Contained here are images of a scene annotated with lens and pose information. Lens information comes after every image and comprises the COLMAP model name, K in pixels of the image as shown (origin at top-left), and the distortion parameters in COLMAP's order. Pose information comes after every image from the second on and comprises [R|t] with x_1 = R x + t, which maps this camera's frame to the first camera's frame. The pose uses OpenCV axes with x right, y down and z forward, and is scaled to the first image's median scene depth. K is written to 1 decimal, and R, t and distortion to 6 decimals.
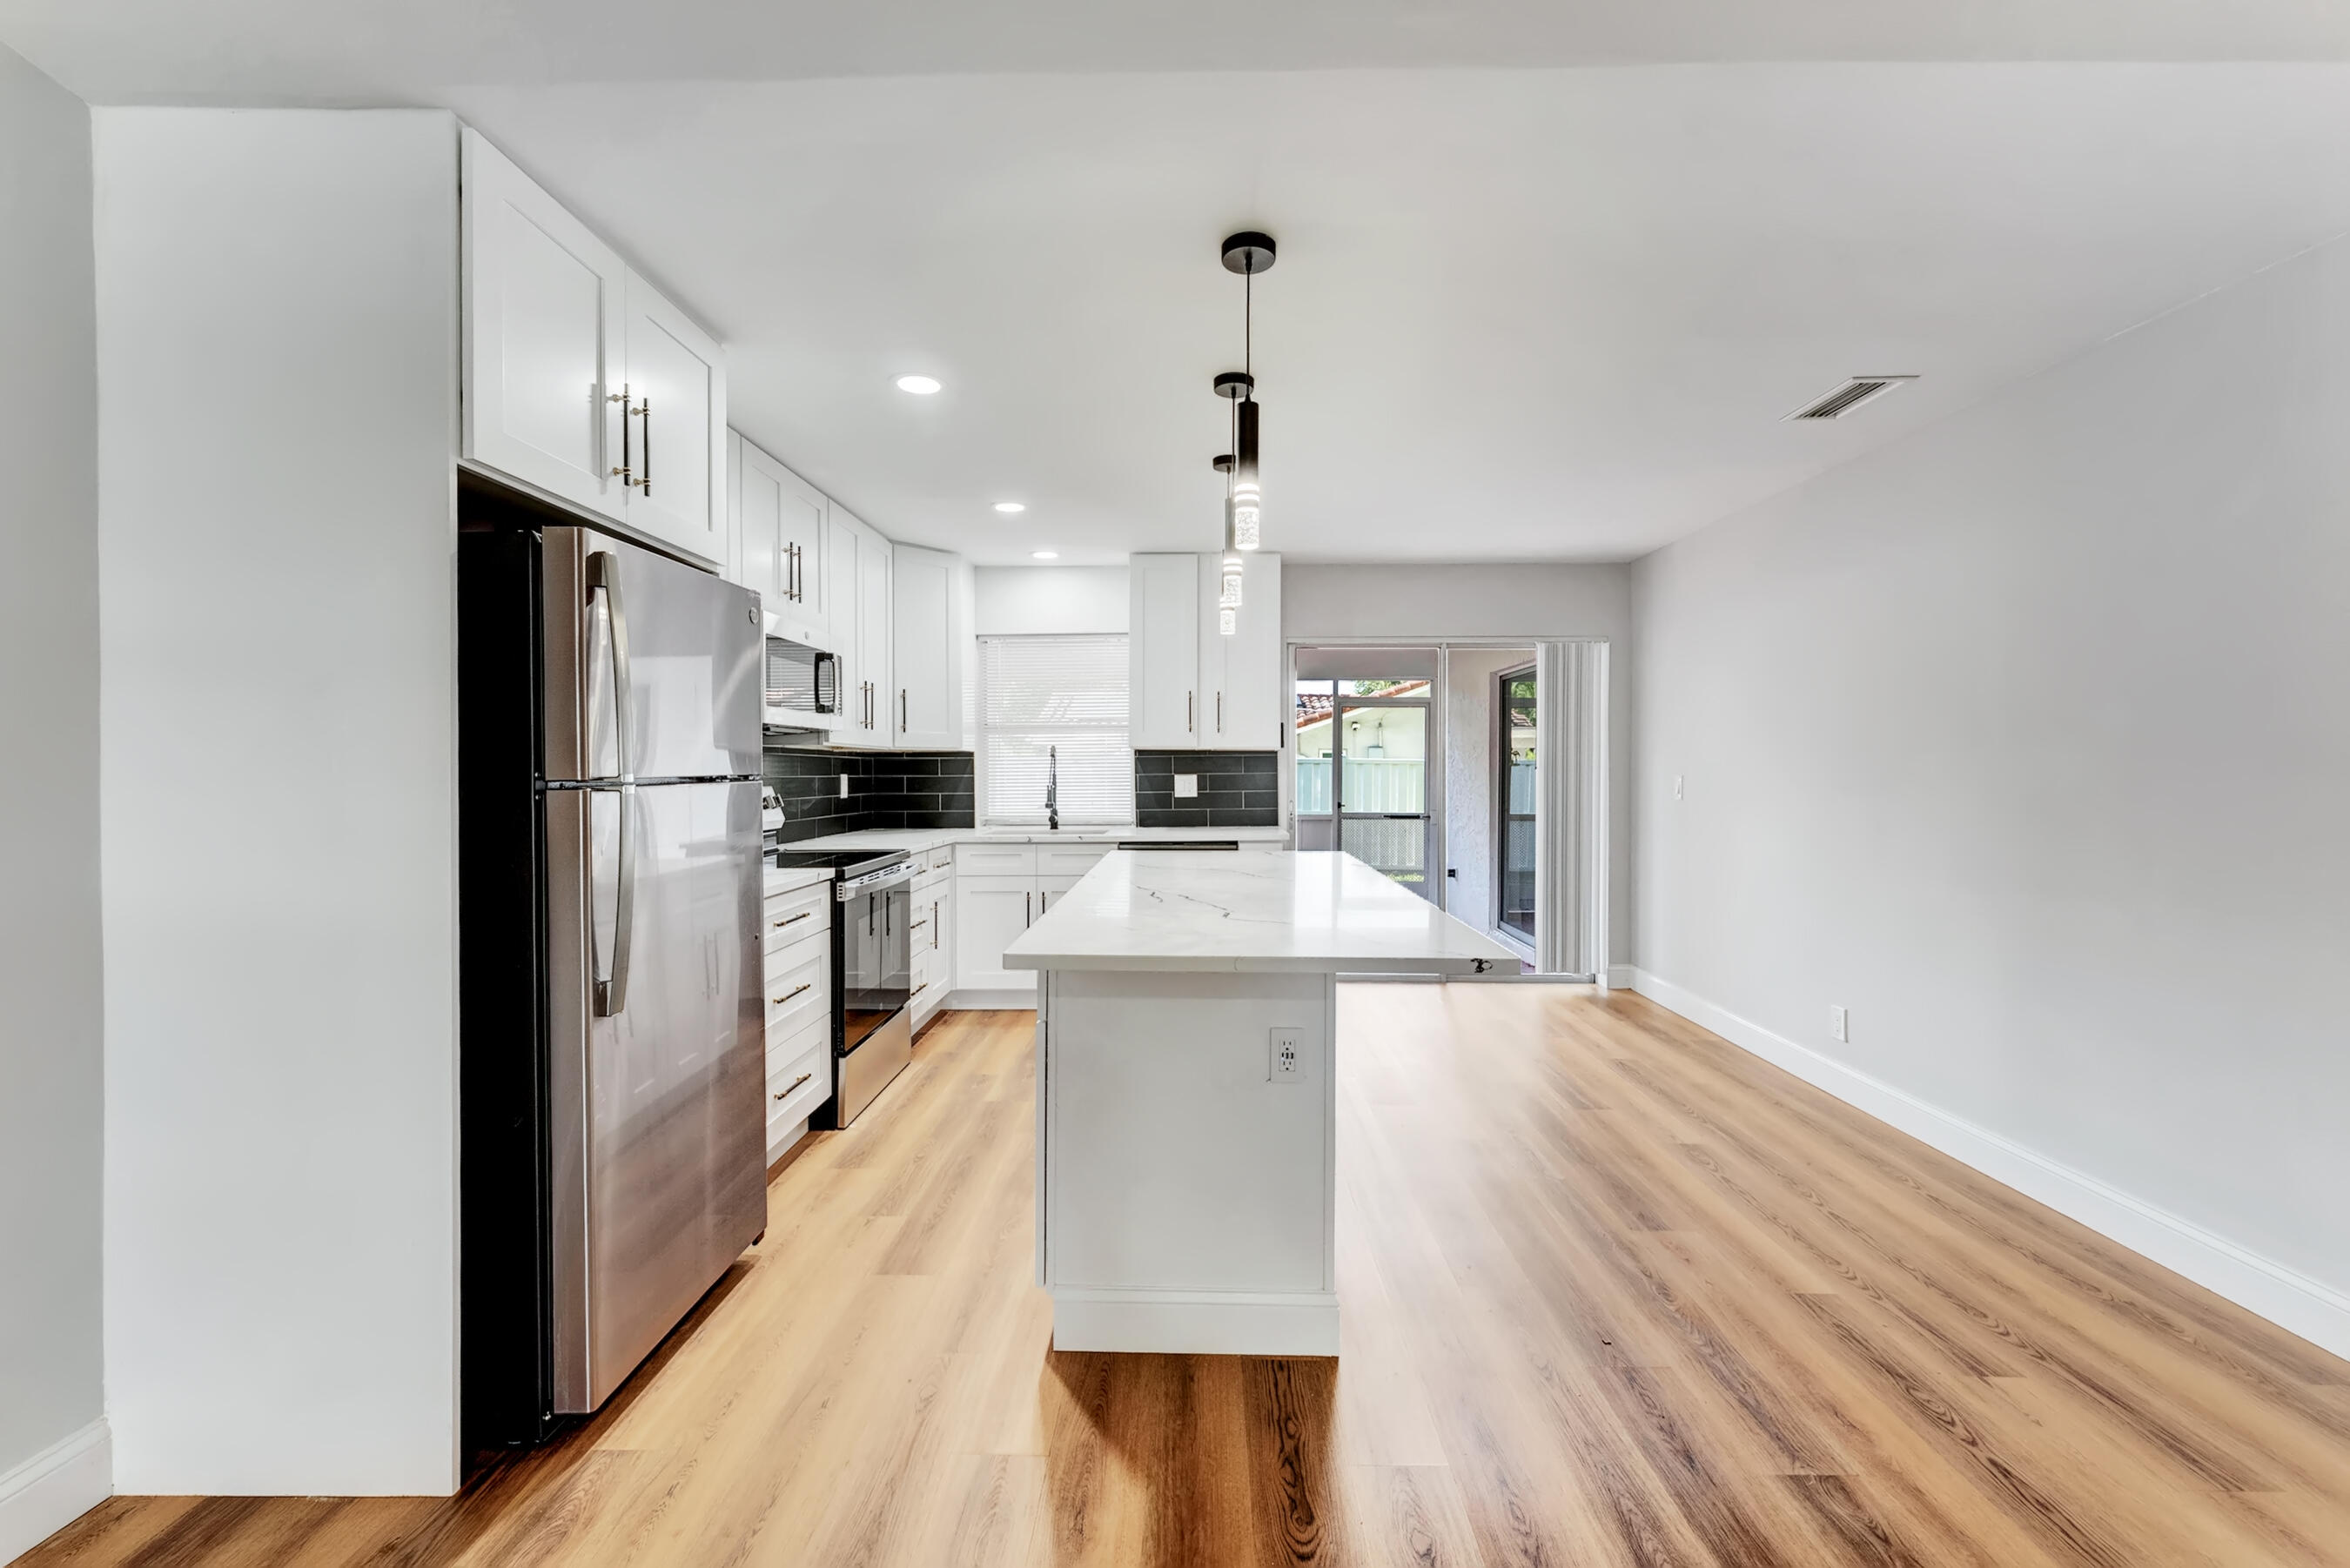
lens RADIAL K [[952.6, 0, 1187.3], [0, 952.6, 764.5], [0, 0, 1]] dist [0.002127, 0.000289]
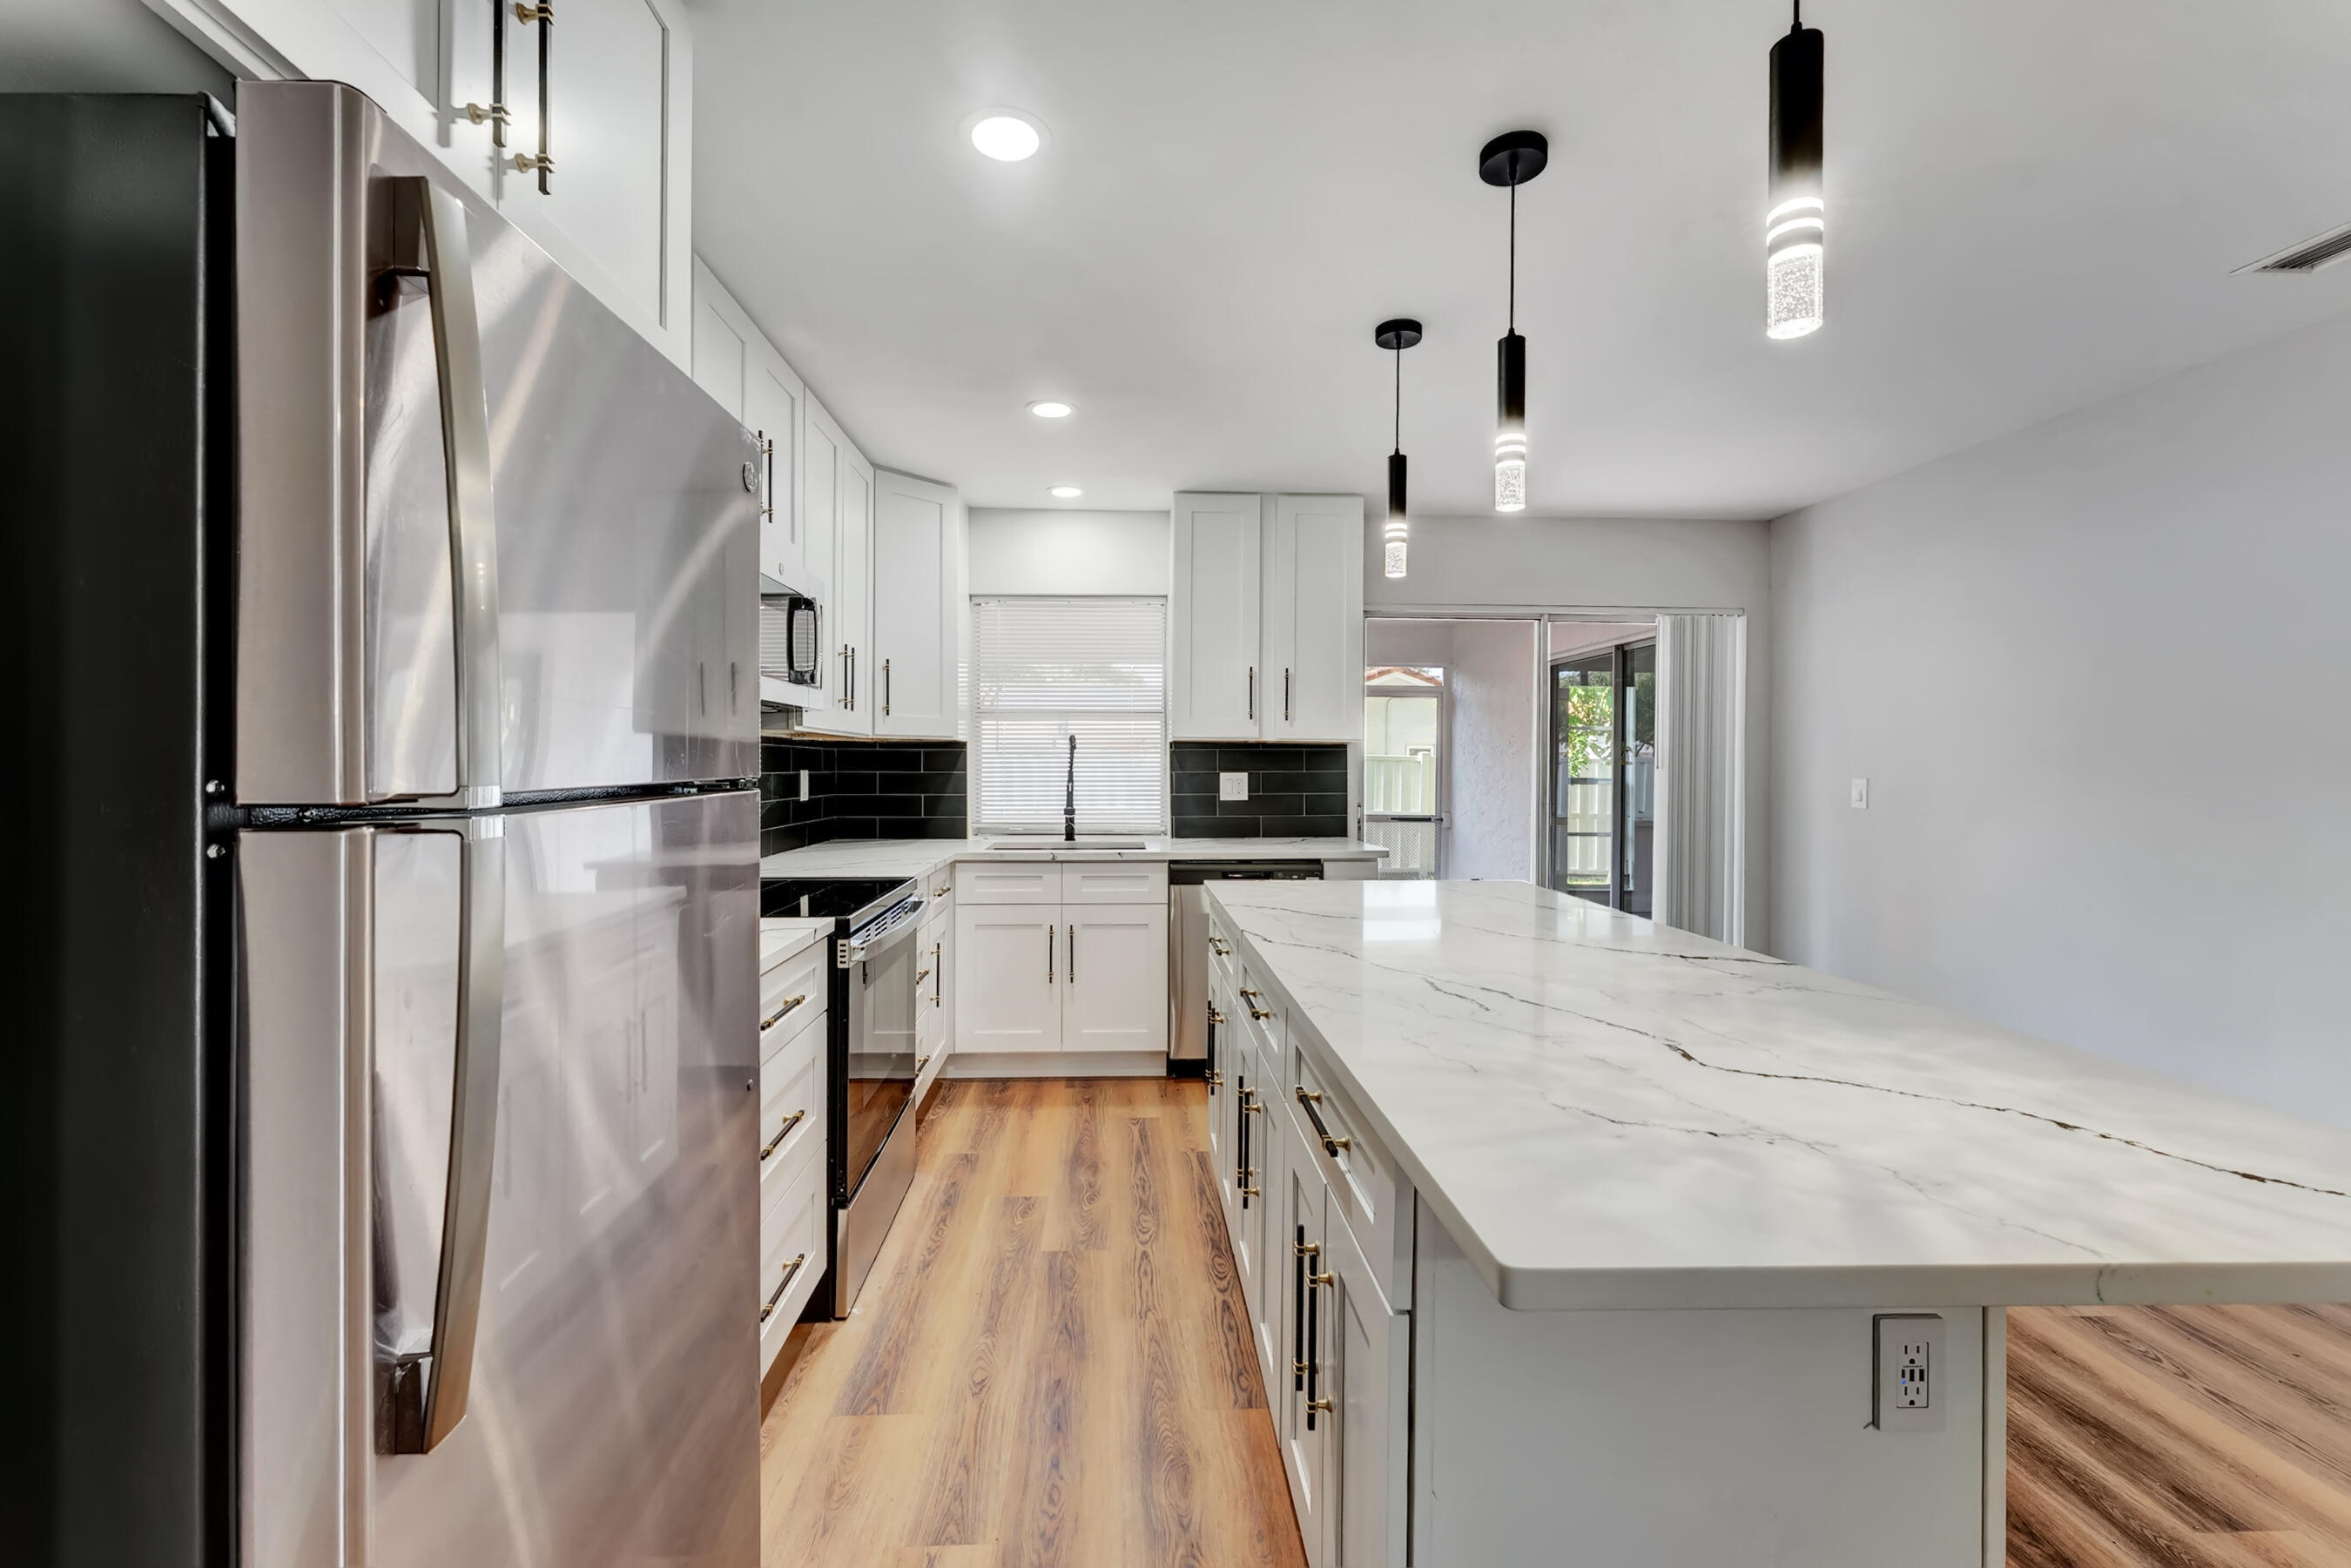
lens RADIAL K [[960.5, 0, 1162.1], [0, 960.5, 752.7], [0, 0, 1]] dist [0.000912, -0.000333]
pose [[0.998045, 0.008010, 0.061990, -0.126598], [-0.007655, 0.999953, -0.005975, -0.000909], [-0.062035, 0.005488, 0.998059, 0.222826]]
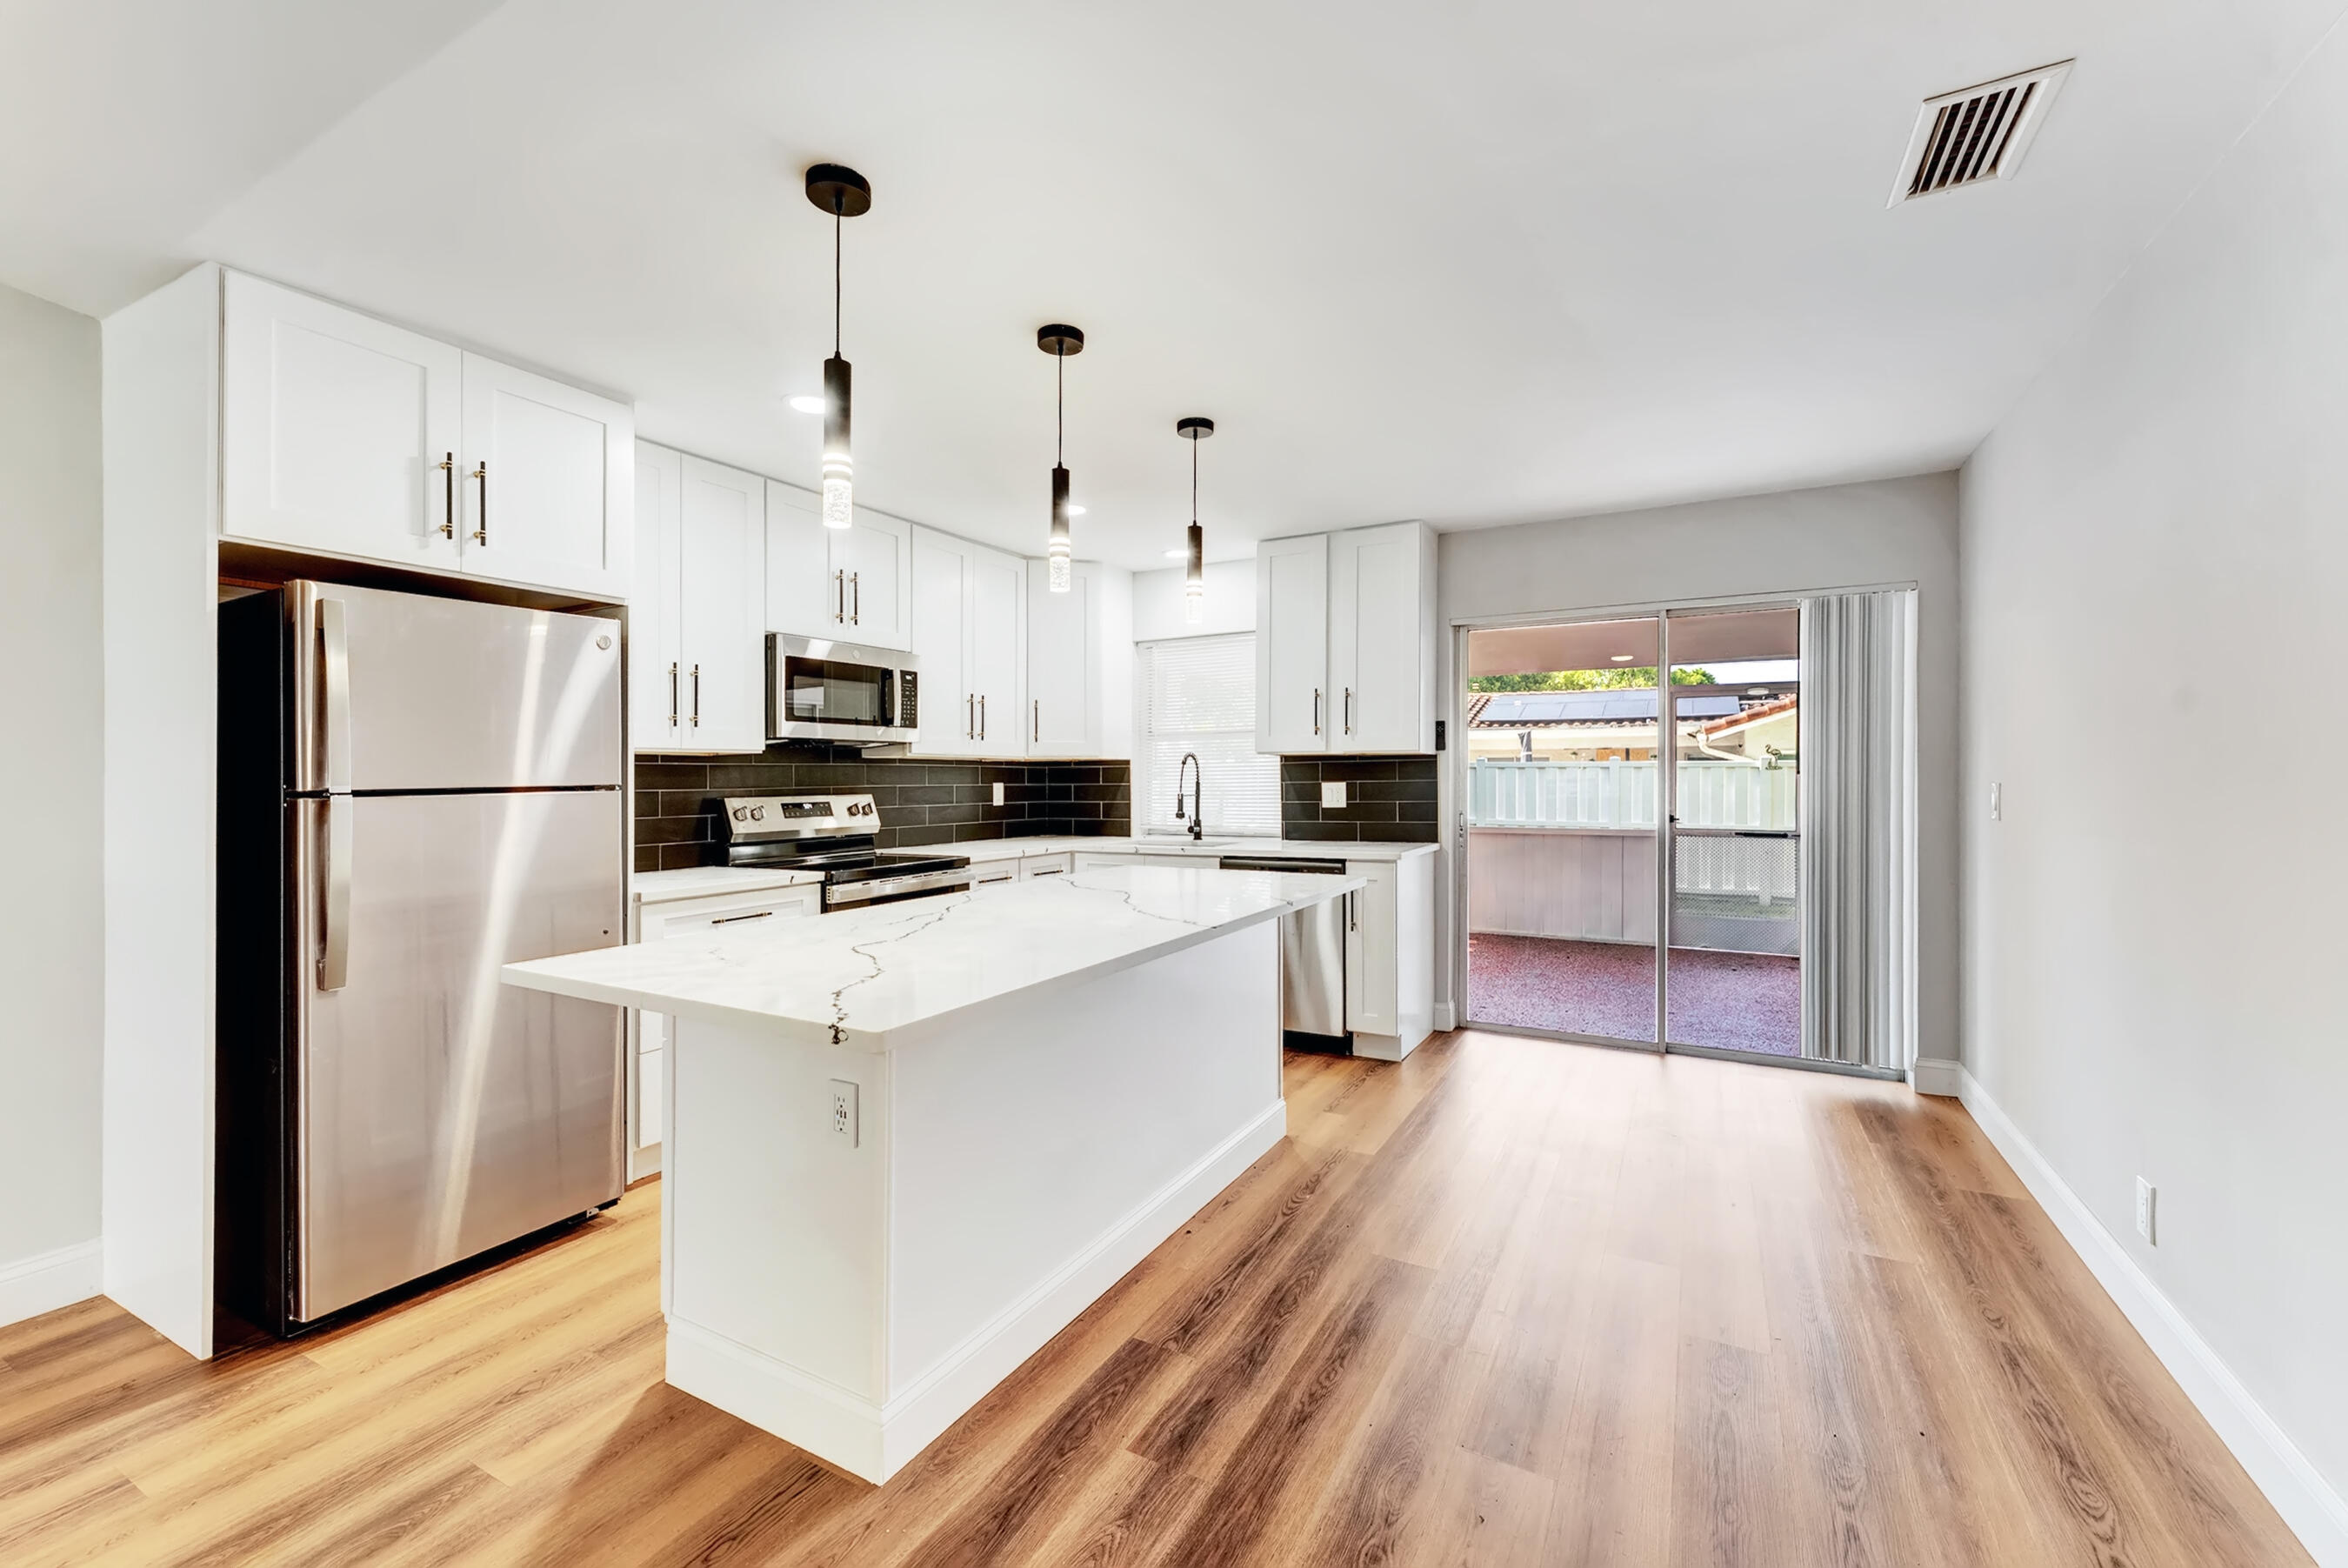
lens RADIAL K [[959.2, 0, 1182.4], [0, 959.2, 768.1], [0, 0, 1]] dist [0.001655, -0.000032]
pose [[0.888117, -0.008550, -0.459539, 0.322652], [0.007172, 0.999963, -0.004744, 0.000468], [0.459562, 0.000918, 0.888145, 0.155623]]
